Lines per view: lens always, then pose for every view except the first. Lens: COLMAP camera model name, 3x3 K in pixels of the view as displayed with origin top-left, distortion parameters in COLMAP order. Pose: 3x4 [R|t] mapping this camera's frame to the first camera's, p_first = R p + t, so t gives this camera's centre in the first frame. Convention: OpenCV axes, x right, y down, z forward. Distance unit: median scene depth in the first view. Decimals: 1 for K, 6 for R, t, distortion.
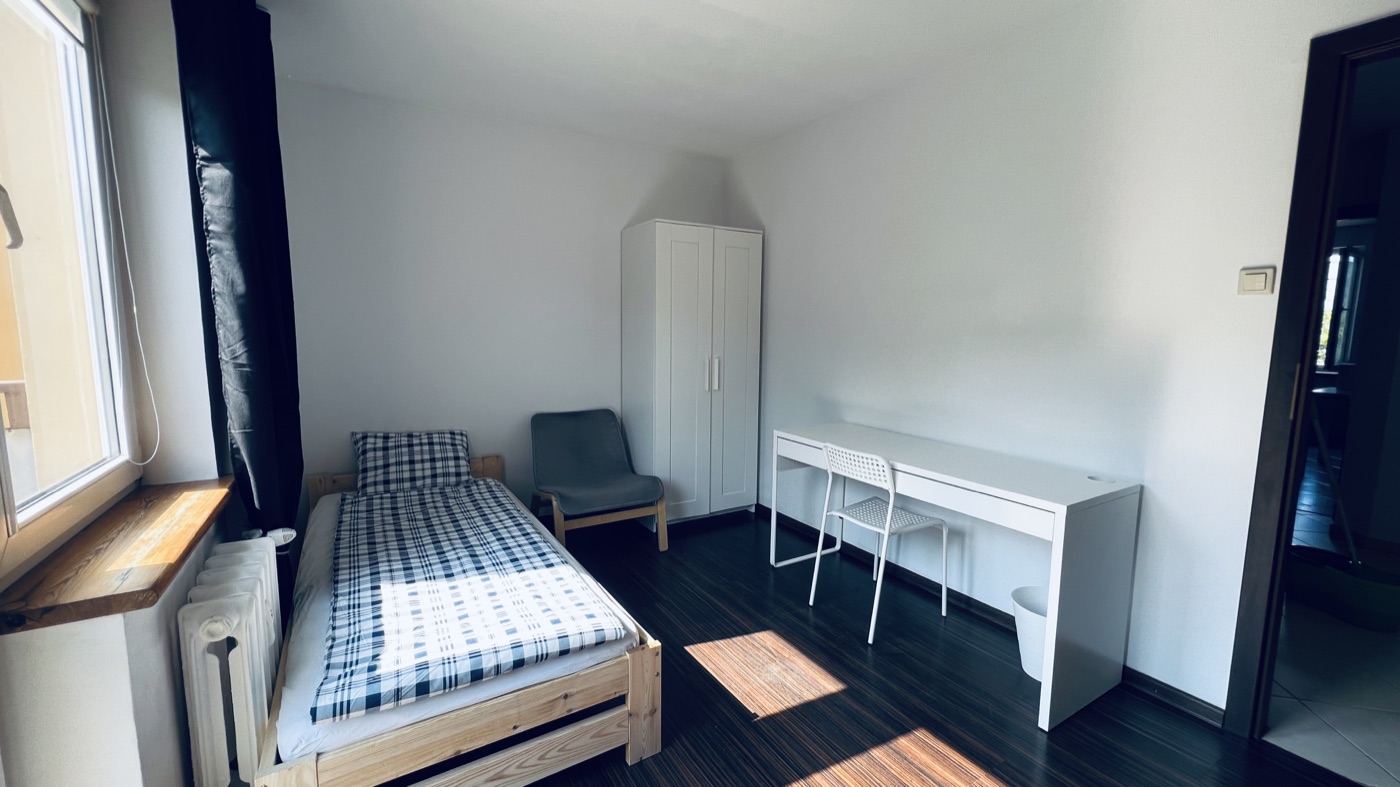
lens RADIAL K [[559.8, 0, 696.1], [0, 559.8, 390.8], [0, 0, 1]] dist [-0.002208, 0.000541]
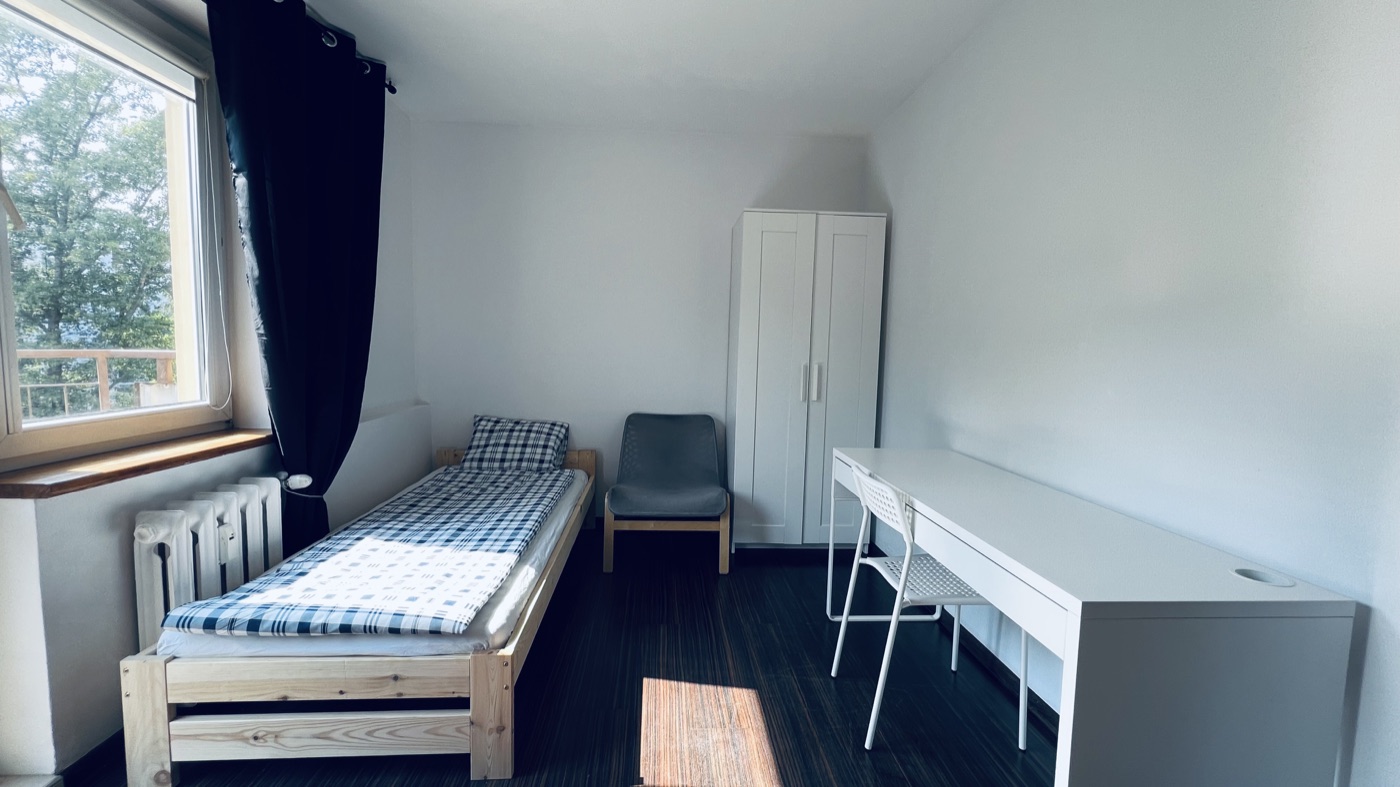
lens RADIAL K [[559.8, 0, 696.1], [0, 559.8, 390.8], [0, 0, 1]] dist [-0.002208, 0.000541]
pose [[0.884653, 0.050509, -0.463506, 0.436434], [-0.070681, 0.997154, -0.026241, 0.029790], [0.460862, 0.055976, 0.885705, 0.244506]]
